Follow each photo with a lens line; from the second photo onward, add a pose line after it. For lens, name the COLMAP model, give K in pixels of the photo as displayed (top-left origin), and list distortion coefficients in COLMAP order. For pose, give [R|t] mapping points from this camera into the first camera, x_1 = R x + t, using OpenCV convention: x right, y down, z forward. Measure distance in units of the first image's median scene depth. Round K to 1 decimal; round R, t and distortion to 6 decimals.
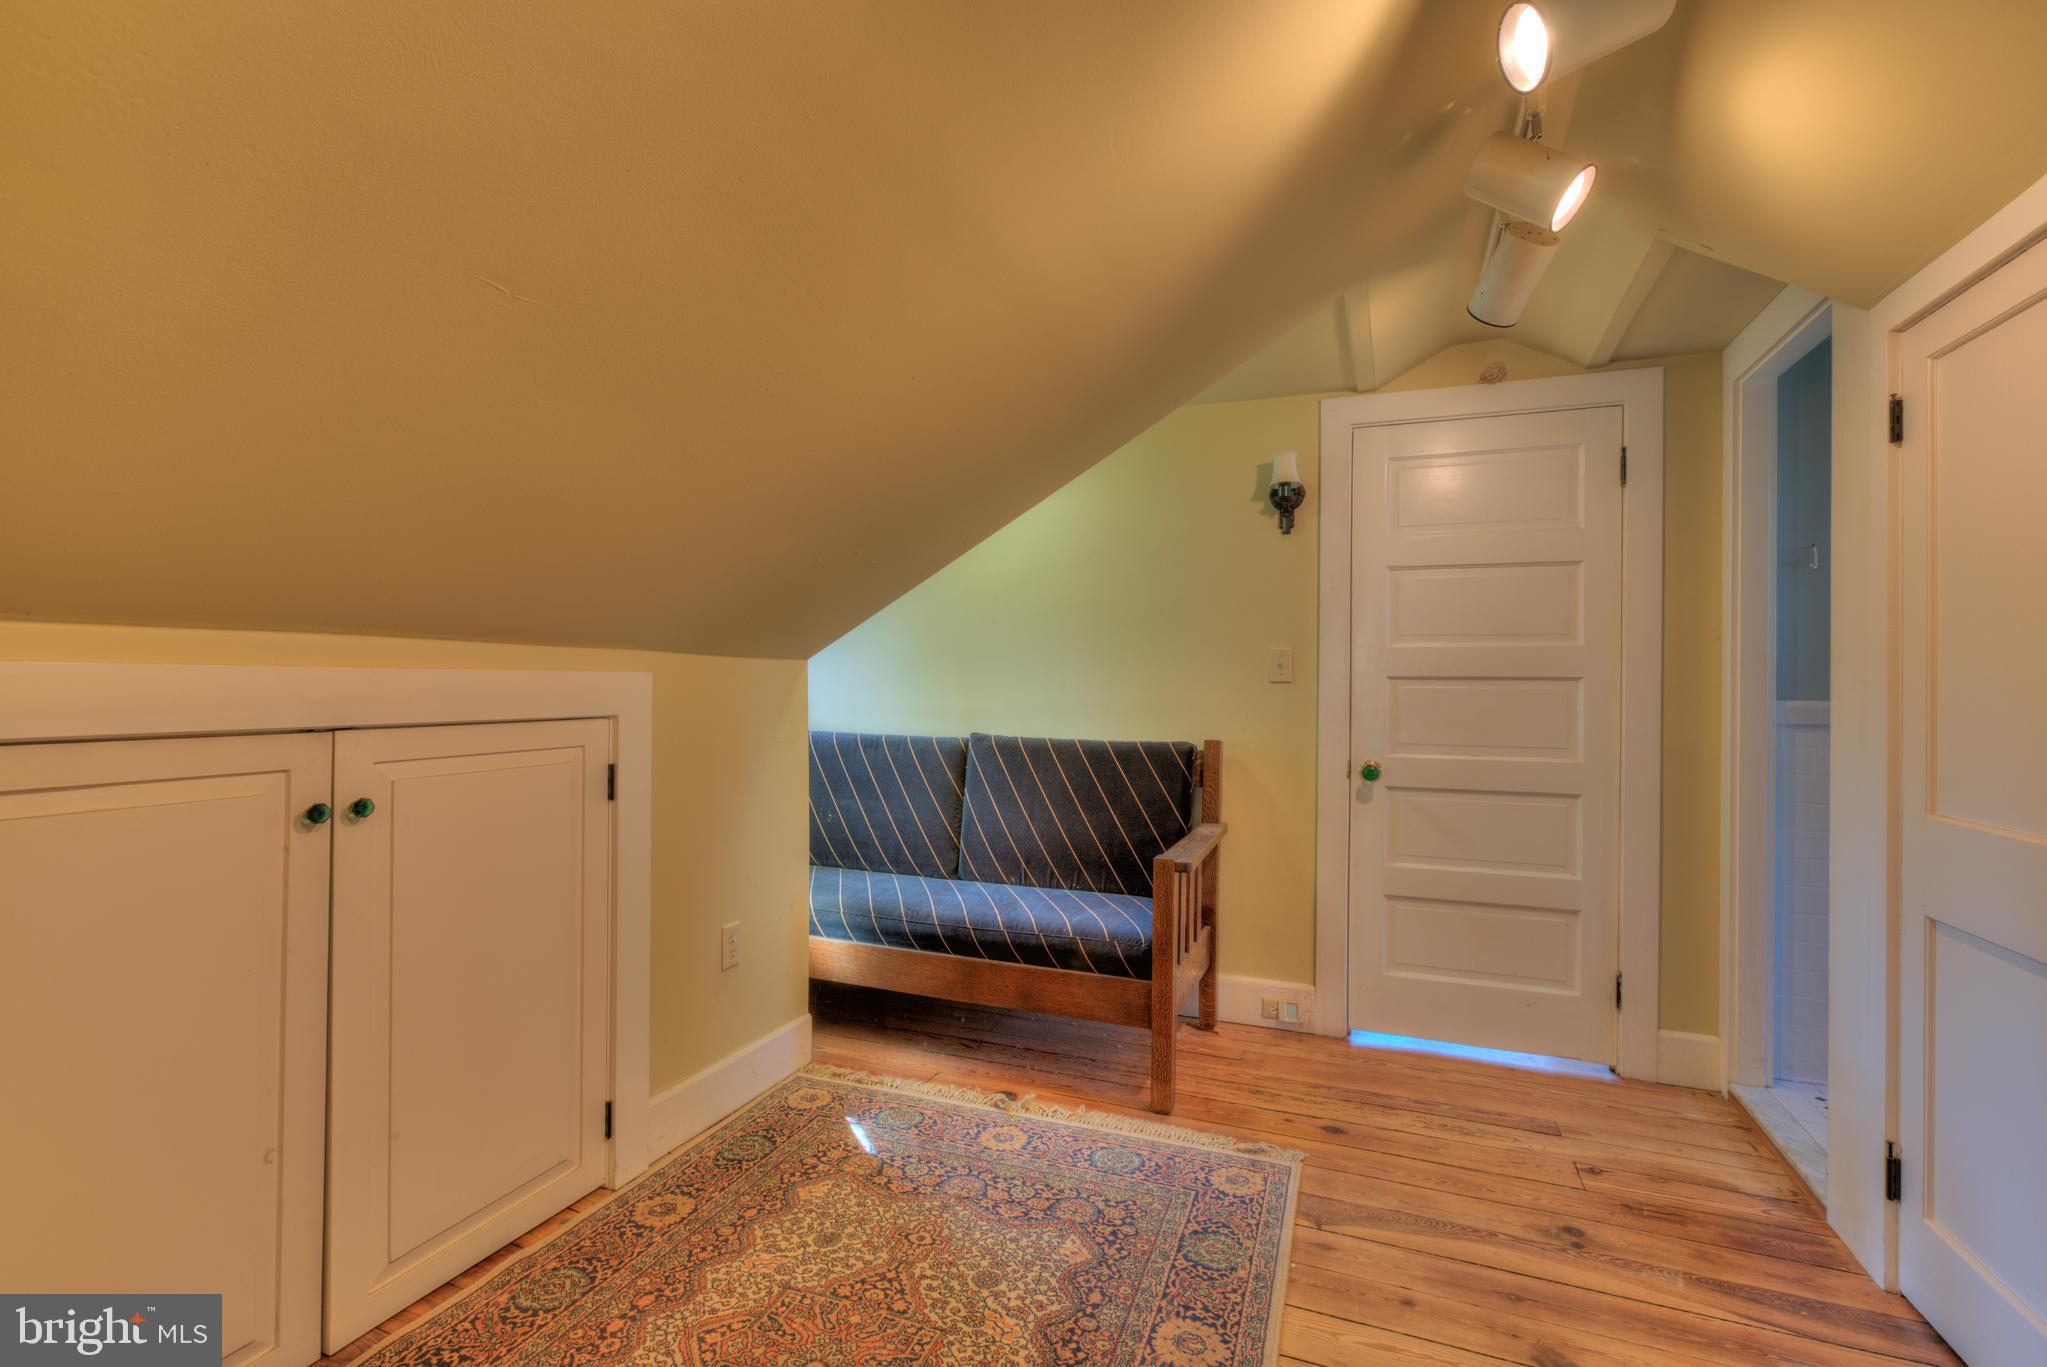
lens RADIAL K [[921.8, 0, 1028.9], [0, 921.8, 690.3], [0, 0, 1]] dist [-0.000923, 0.000749]
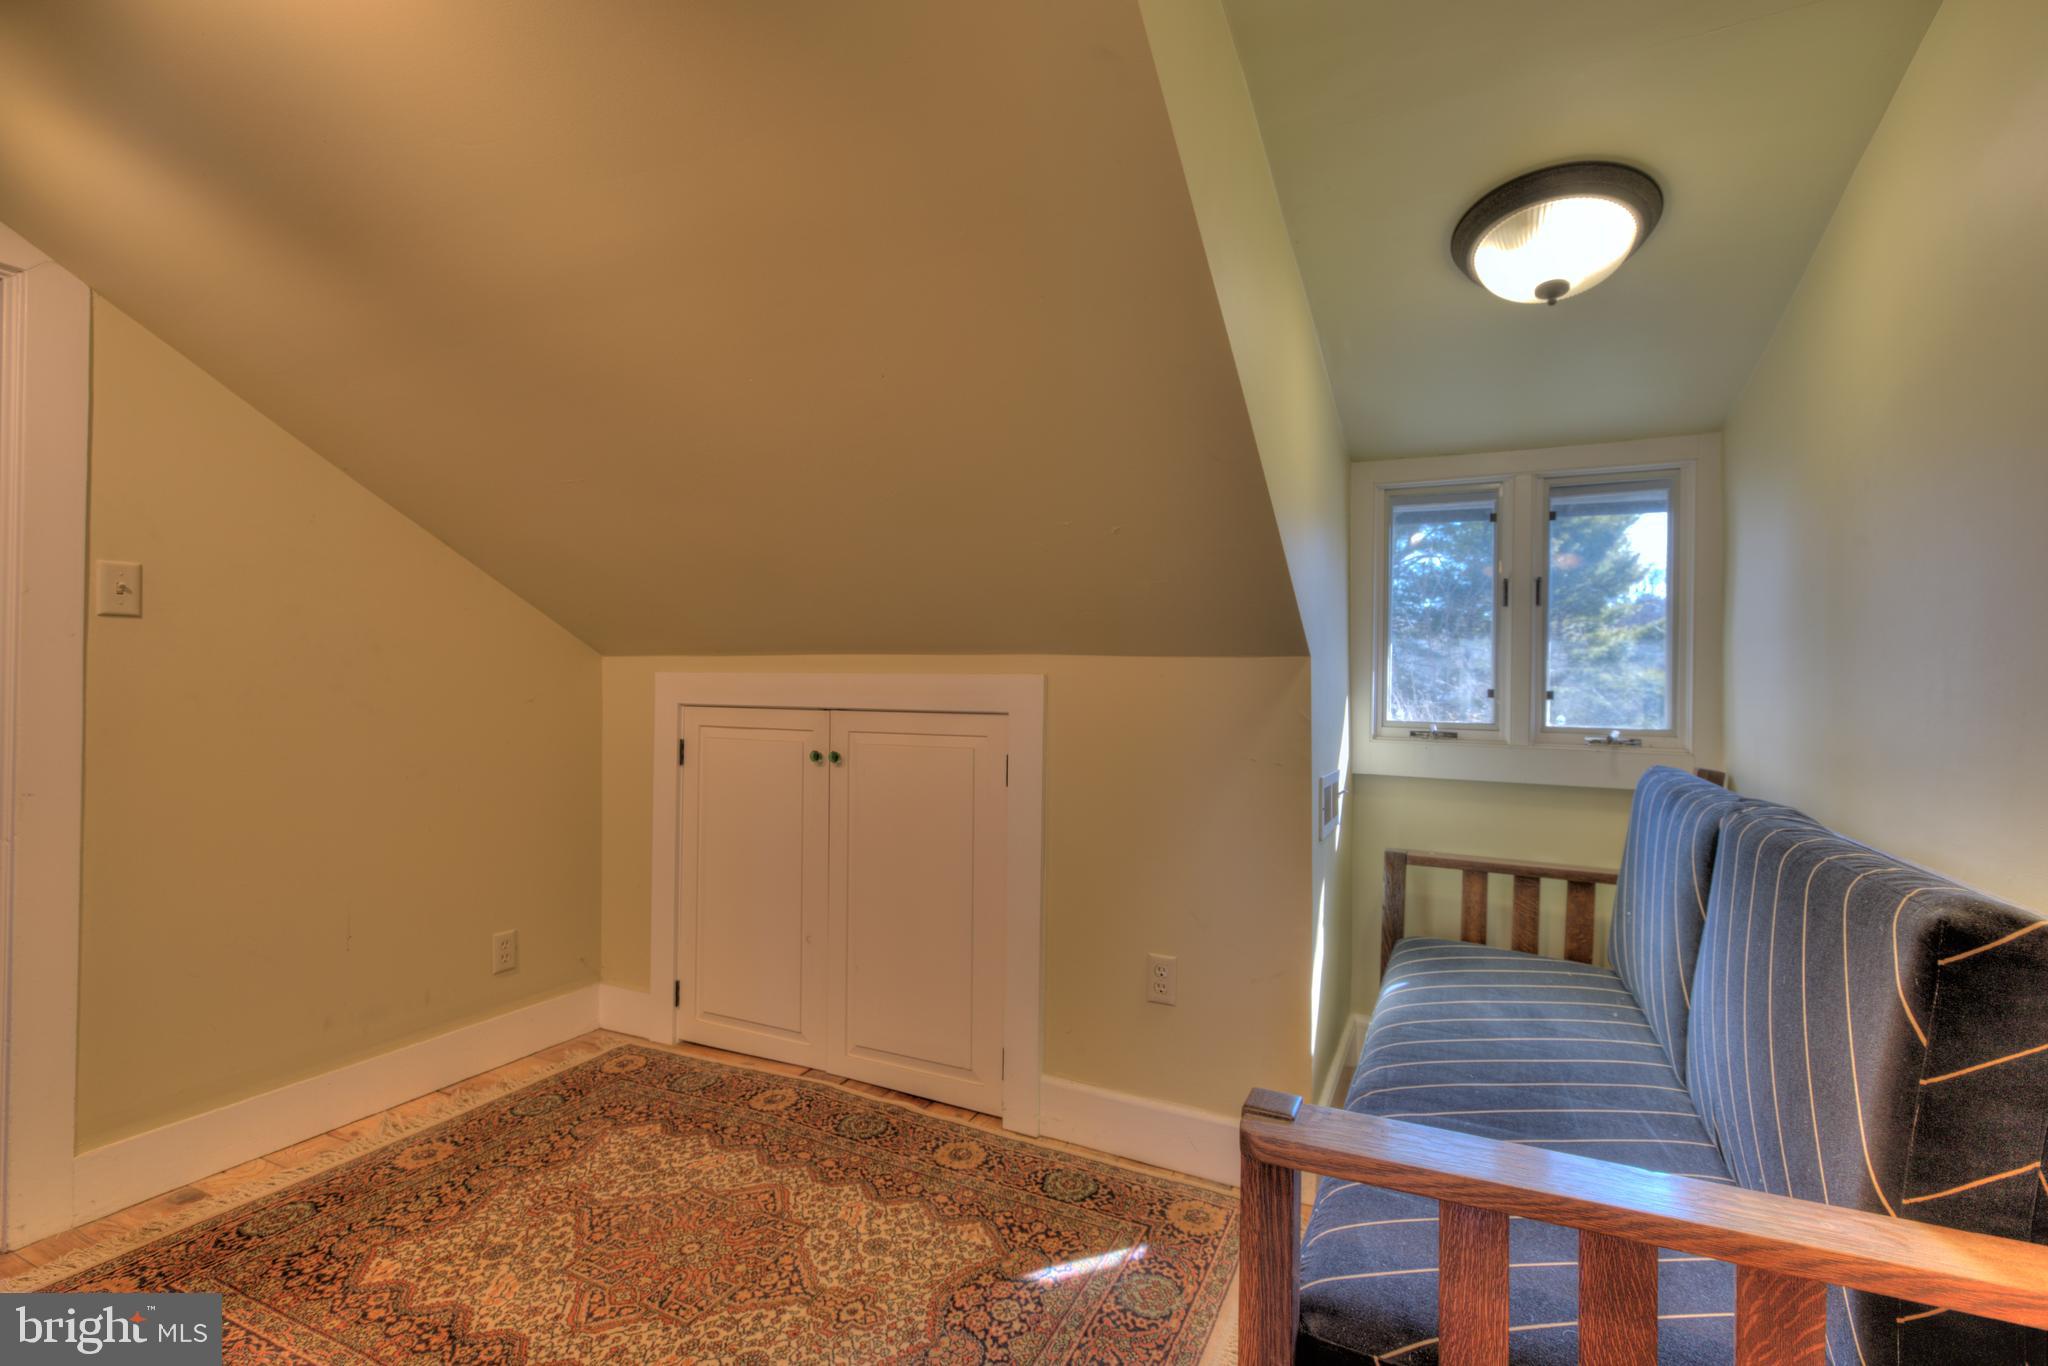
lens RADIAL K [[922.2, 0, 1015.2], [0, 922.2, 675.5], [0, 0, 1]] dist [-0.000923, 0.000749]
pose [[-0.107714, 0.000592, -0.994182, 0.759130], [-0.011487, 0.999932, 0.001840, -0.023033], [0.994116, 0.011619, -0.107700, 1.259586]]
